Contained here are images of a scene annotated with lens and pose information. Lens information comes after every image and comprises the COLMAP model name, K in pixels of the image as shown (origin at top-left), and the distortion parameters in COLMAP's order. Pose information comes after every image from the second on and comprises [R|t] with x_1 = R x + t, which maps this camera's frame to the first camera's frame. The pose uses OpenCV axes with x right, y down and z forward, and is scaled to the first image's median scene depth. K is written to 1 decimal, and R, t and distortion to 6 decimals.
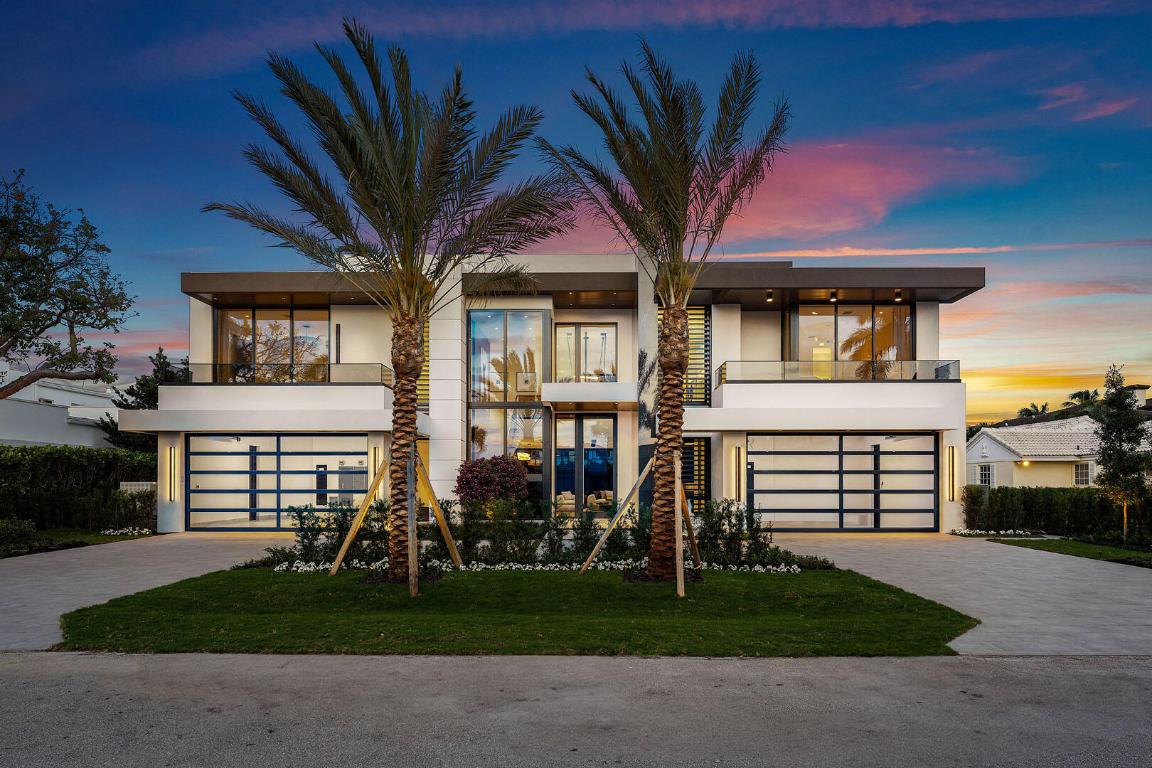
lens RADIAL K [[663.5, 0, 576.1], [0, 663.5, 493.3], [0, 0, 1]] dist [0.023993, -0.000271]
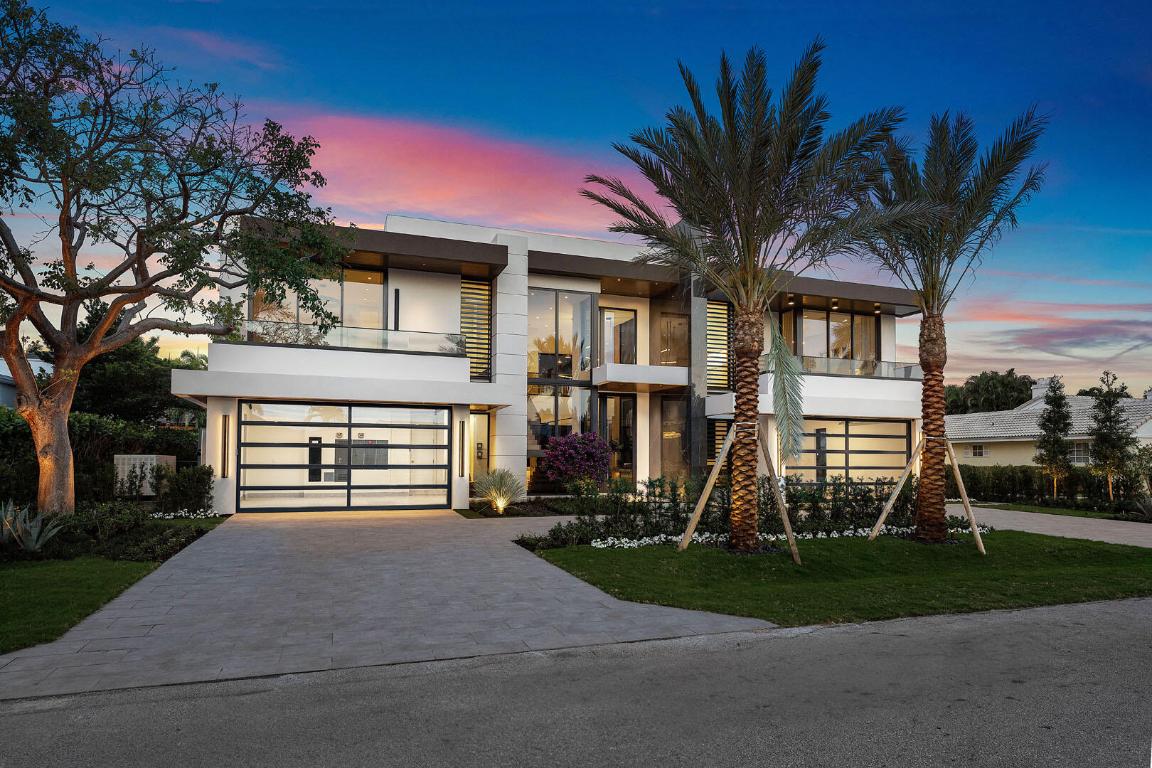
lens RADIAL K [[657.3, 0, 574.3], [0, 657.3, 443.4], [0, 0, 1]] dist [0.049129, 0.000430]
pose [[0.941211, 0.014074, 0.337526, -0.463095], [-0.001767, 0.999323, -0.036742, -0.002389], [-0.337815, 0.033986, 0.940599, 0.049578]]
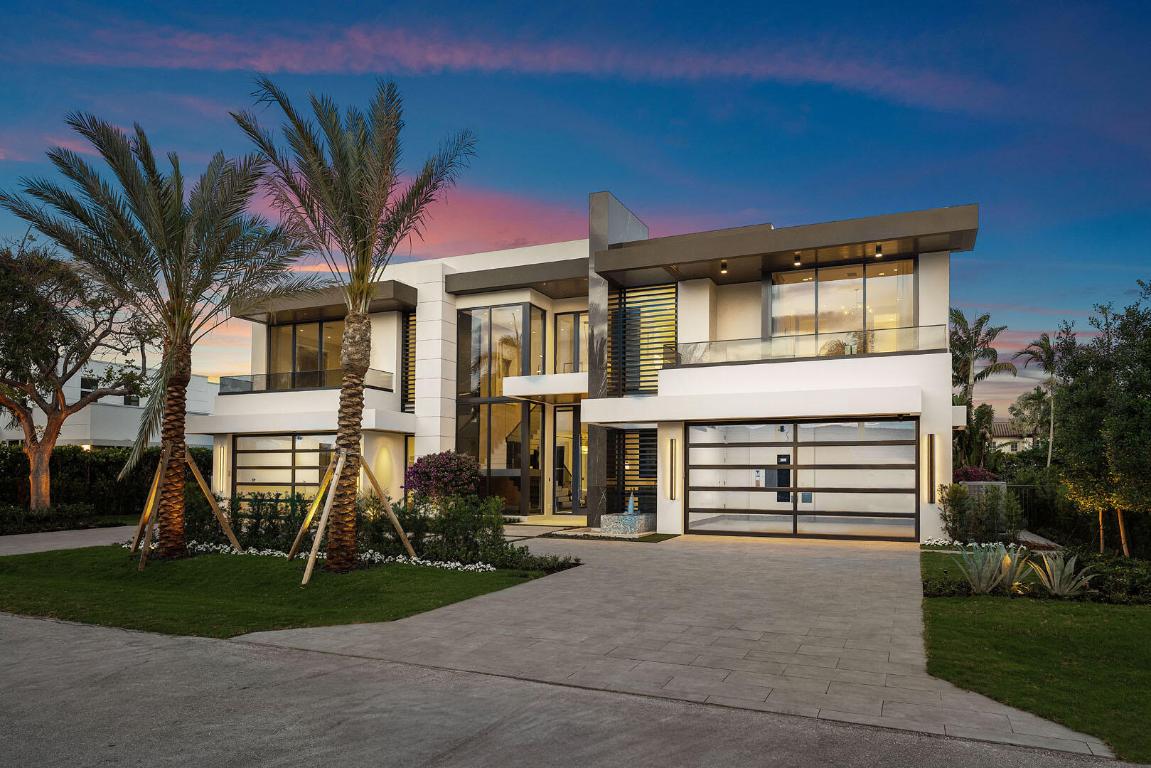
lens RADIAL K [[747.1, 0, 577.1], [0, 747.1, 462.7], [0, 0, 1]] dist [0.049601, 0.000917]
pose [[0.919813, -0.003929, -0.392337, 0.493208], [-0.010310, 0.999363, -0.034178, -0.001429], [0.392222, 0.035482, 0.919186, 0.016815]]
